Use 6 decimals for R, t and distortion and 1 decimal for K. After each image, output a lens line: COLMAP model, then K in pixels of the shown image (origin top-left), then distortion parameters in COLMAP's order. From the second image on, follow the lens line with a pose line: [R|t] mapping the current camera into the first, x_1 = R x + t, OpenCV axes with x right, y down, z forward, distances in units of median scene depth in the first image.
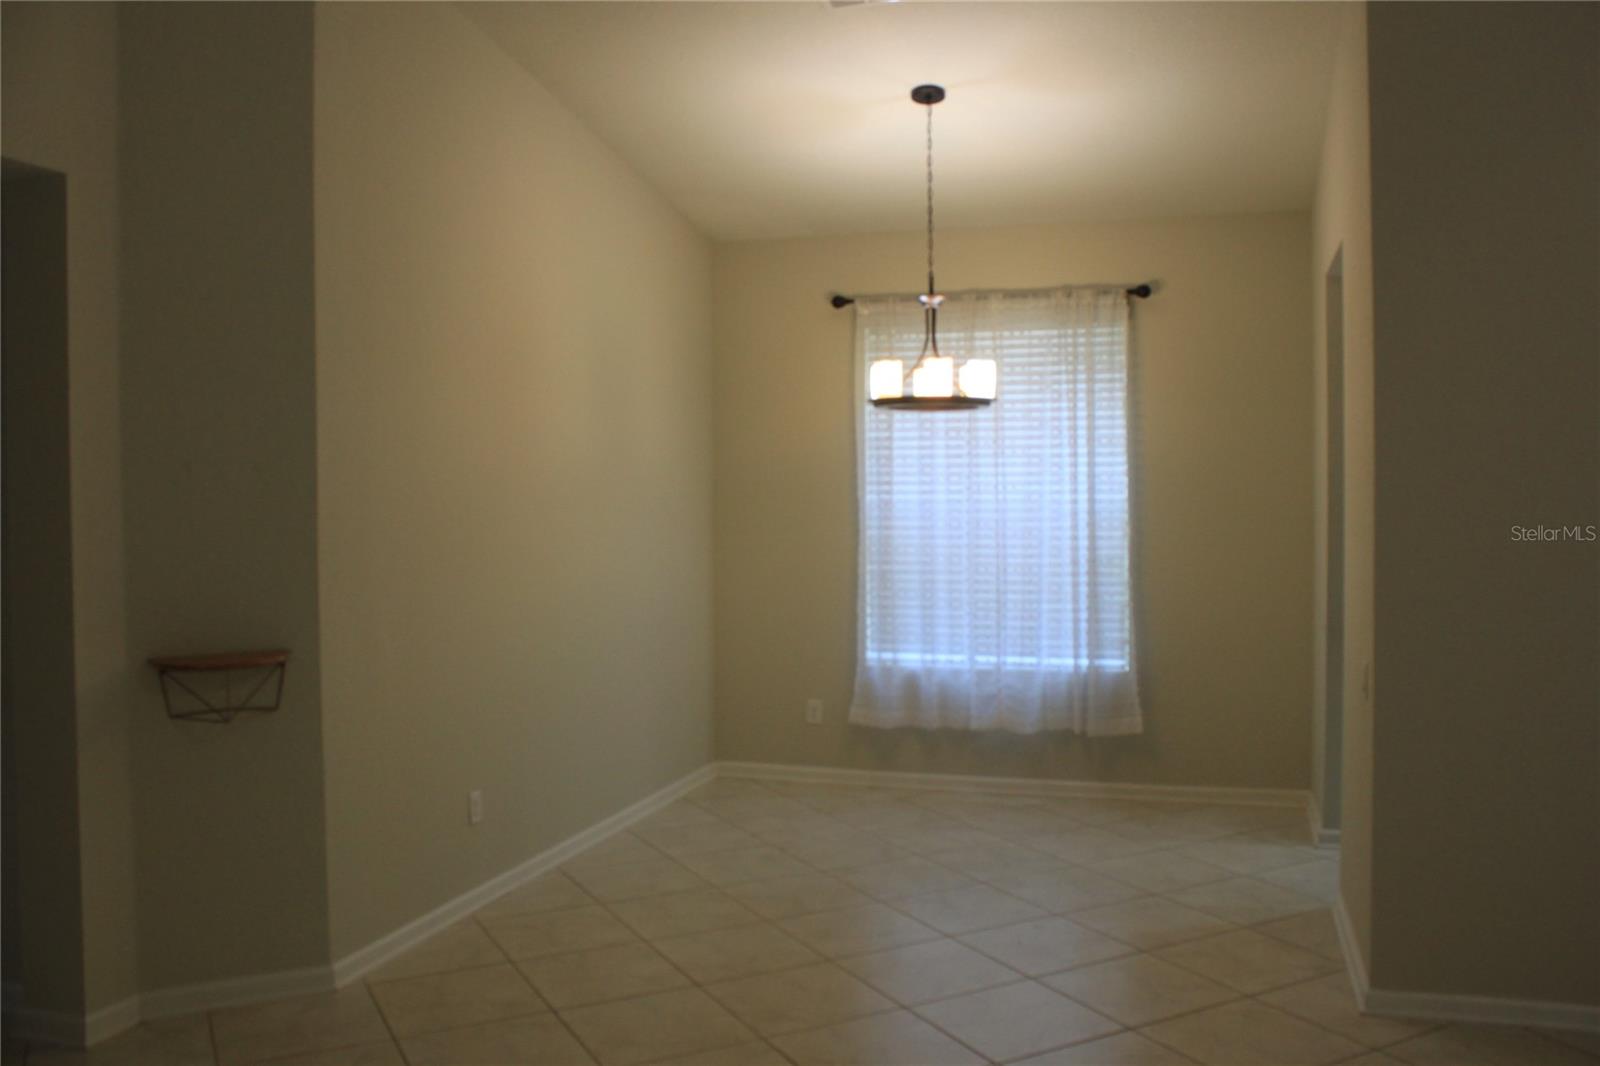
lens RADIAL K [[1332.0, 0, 813.8], [0, 1332.0, 529.0], [0, 0, 1]] dist [-0.173760, 0.159587]
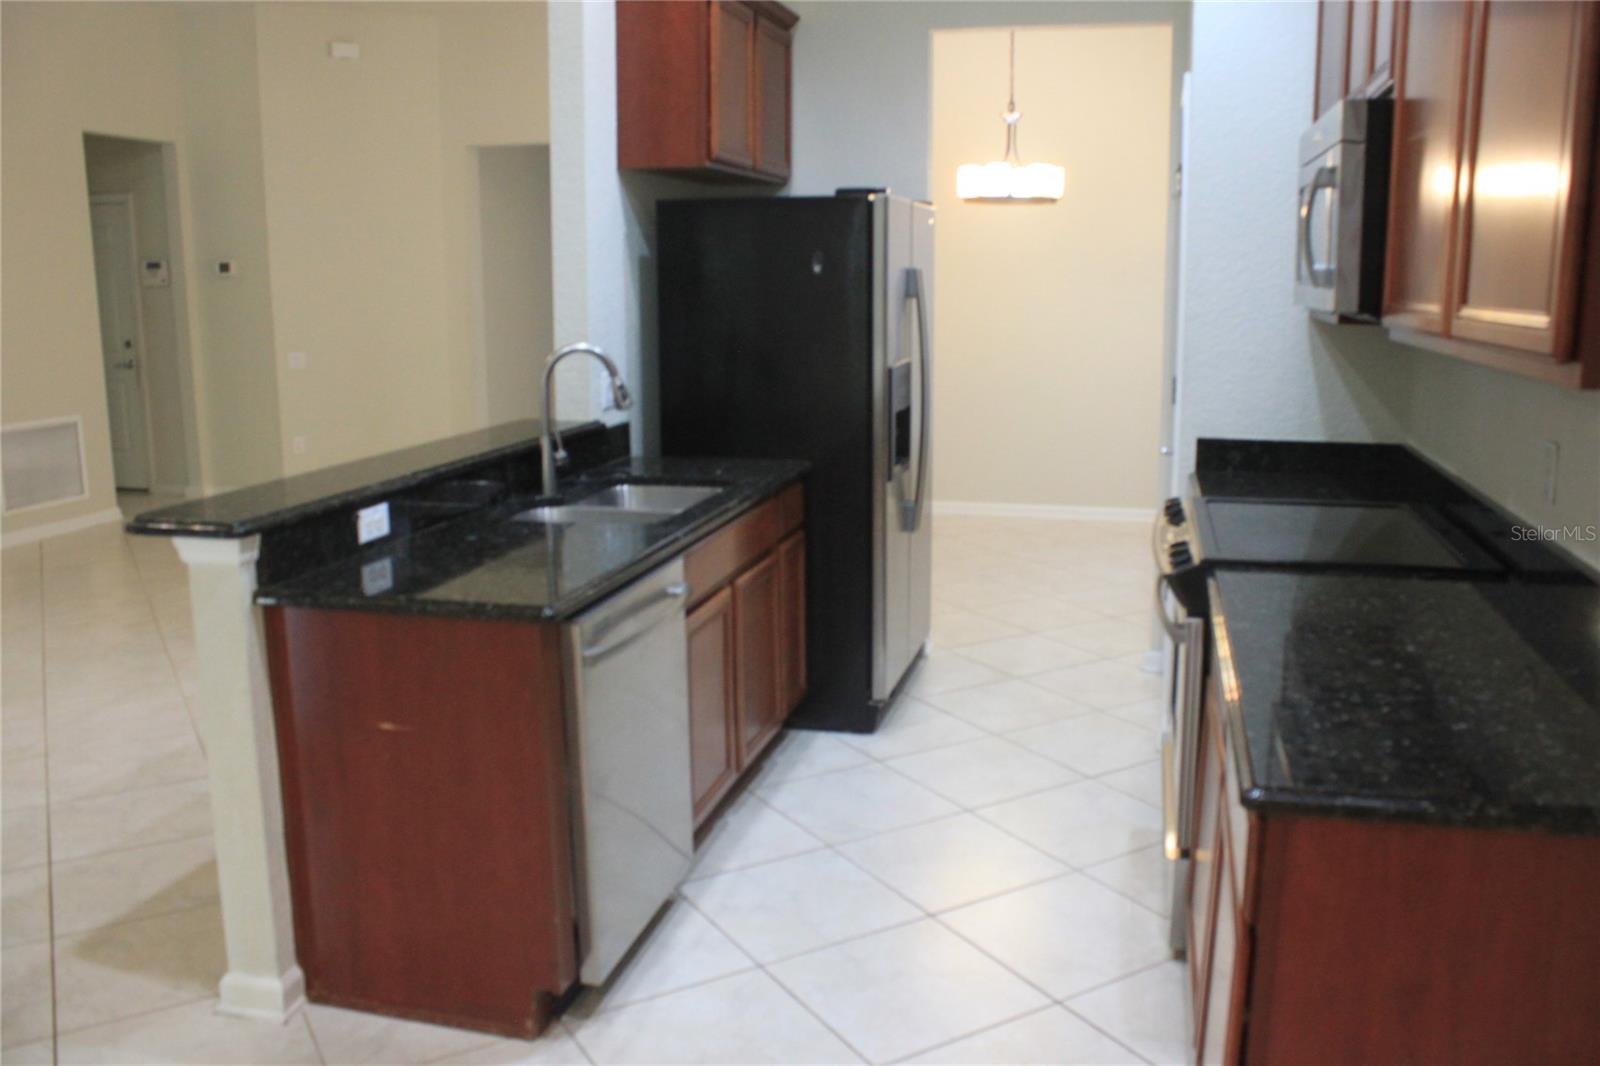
lens RADIAL K [[1332.0, 0, 813.8], [0, 1332.0, 529.0], [0, 0, 1]] dist [-0.173760, 0.159587]
pose [[0.064829, 0.195583, -0.978542, 1.354810], [-0.020861, 0.980656, 0.194624, -0.026978], [0.997678, 0.007796, 0.067655, 0.732968]]
